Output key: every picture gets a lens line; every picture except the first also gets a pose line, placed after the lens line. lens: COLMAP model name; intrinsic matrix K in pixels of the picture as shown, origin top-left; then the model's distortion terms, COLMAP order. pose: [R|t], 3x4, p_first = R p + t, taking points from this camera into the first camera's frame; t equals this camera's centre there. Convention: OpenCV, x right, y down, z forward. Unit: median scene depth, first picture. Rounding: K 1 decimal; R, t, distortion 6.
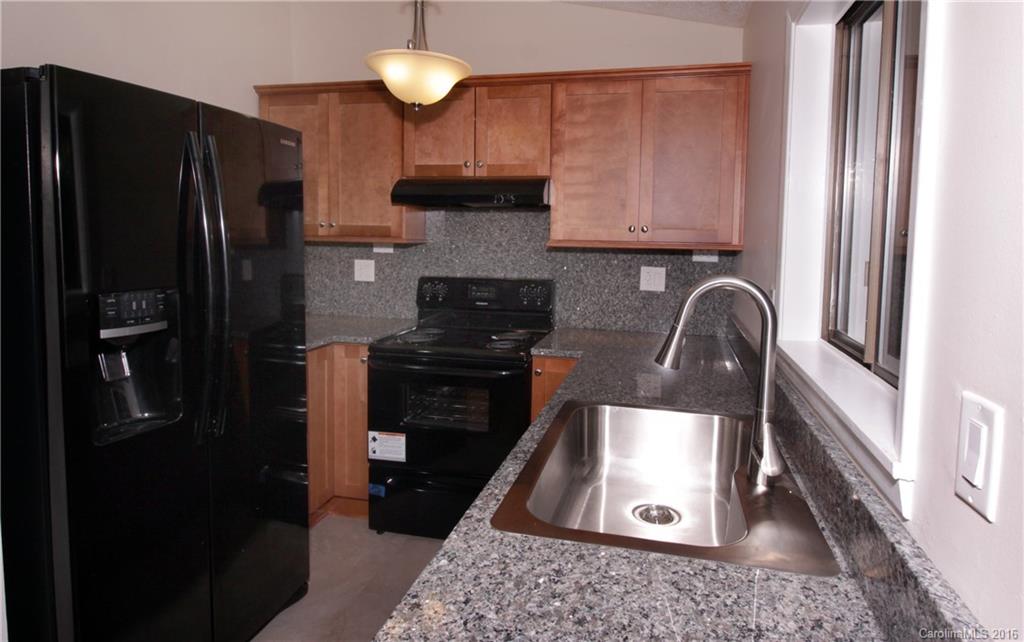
lens RADIAL K [[596.1, 0, 511.7], [0, 596.1, 274.6], [0, 0, 1]] dist [-0.008073, -0.000915]
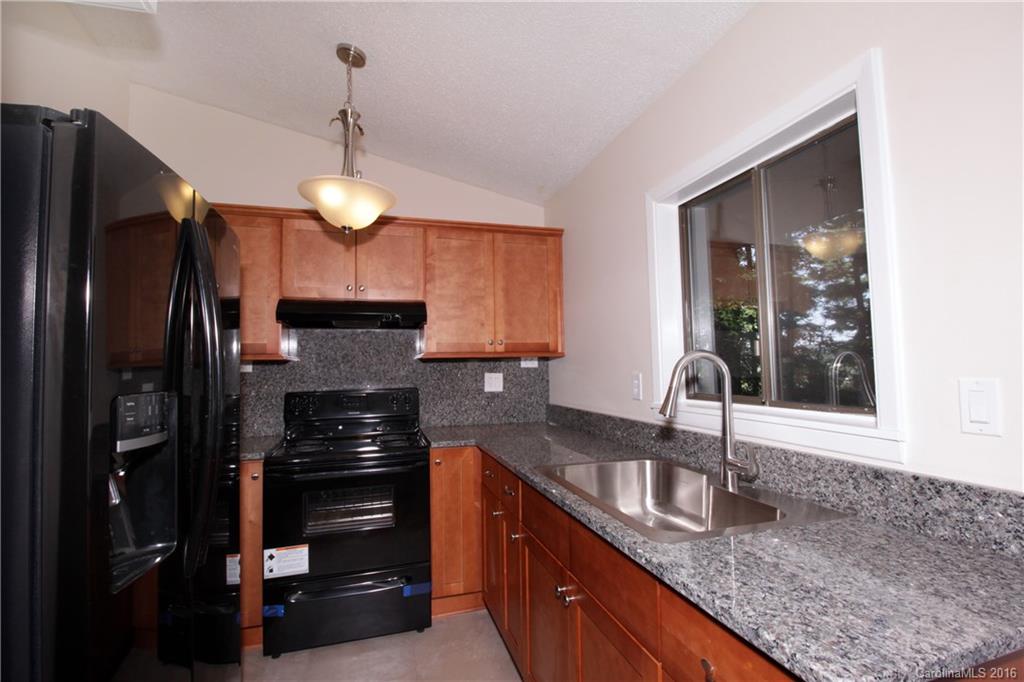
lens RADIAL K [[471.5, 0, 517.5], [0, 471.5, 339.9], [0, 0, 1]] dist [0.000649, -0.013802]
pose [[0.858649, -0.002952, 0.512556, -0.272765], [0.065971, 0.992302, -0.104803, 0.029208], [-0.508301, 0.123803, 0.852234, 0.089401]]
